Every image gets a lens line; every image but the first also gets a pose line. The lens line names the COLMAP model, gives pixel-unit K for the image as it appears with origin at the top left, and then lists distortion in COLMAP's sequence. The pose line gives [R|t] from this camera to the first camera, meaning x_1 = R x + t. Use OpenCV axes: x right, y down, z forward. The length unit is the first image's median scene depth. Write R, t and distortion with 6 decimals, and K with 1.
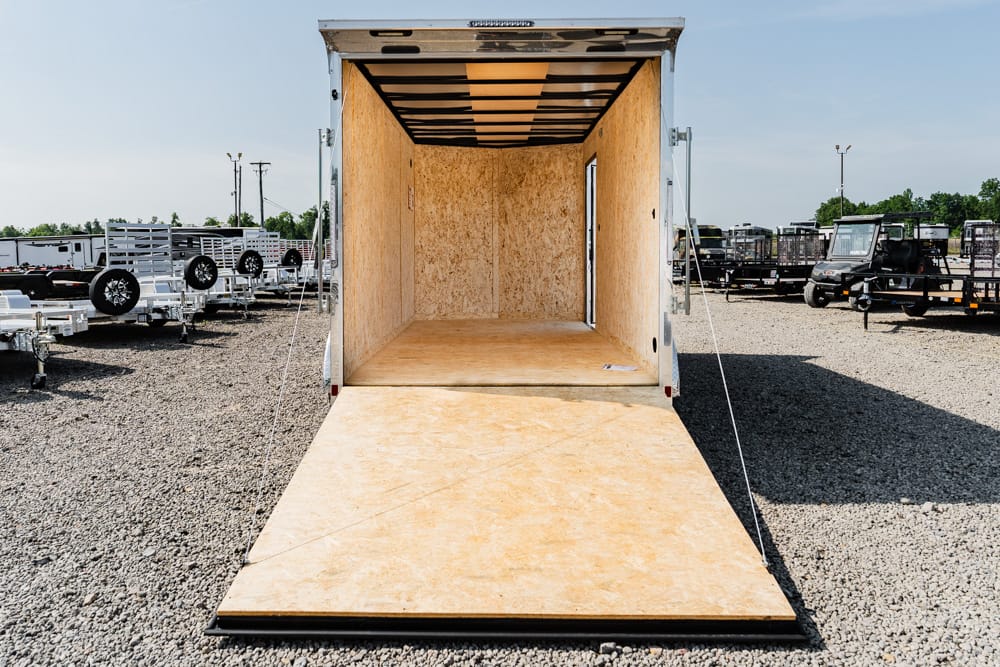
lens RADIAL K [[1117.5, 0, 500.0], [0, 1117.5, 333.5], [0, 0, 1]] dist [0.005716, -0.002436]
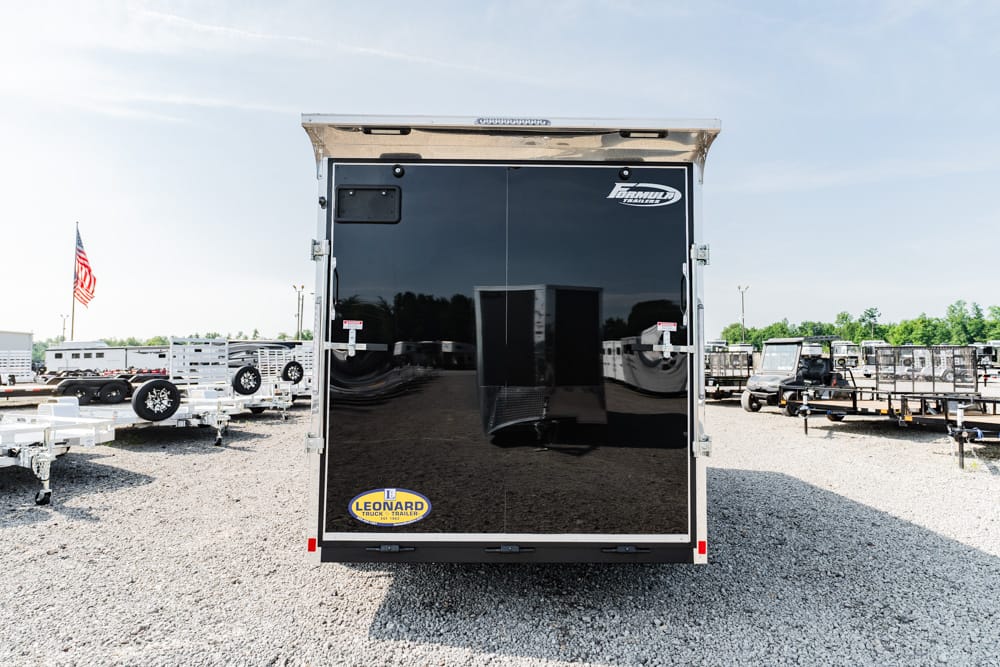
lens RADIAL K [[687.6, 0, 521.7], [0, 687.6, 319.7], [0, 0, 1]] dist [-0.005712, -0.002164]
pose [[0.998958, 0.011978, 0.044038, -0.009328], [-0.006508, 0.992468, -0.122332, -0.037025], [-0.045172, 0.121918, 0.991512, 0.300301]]
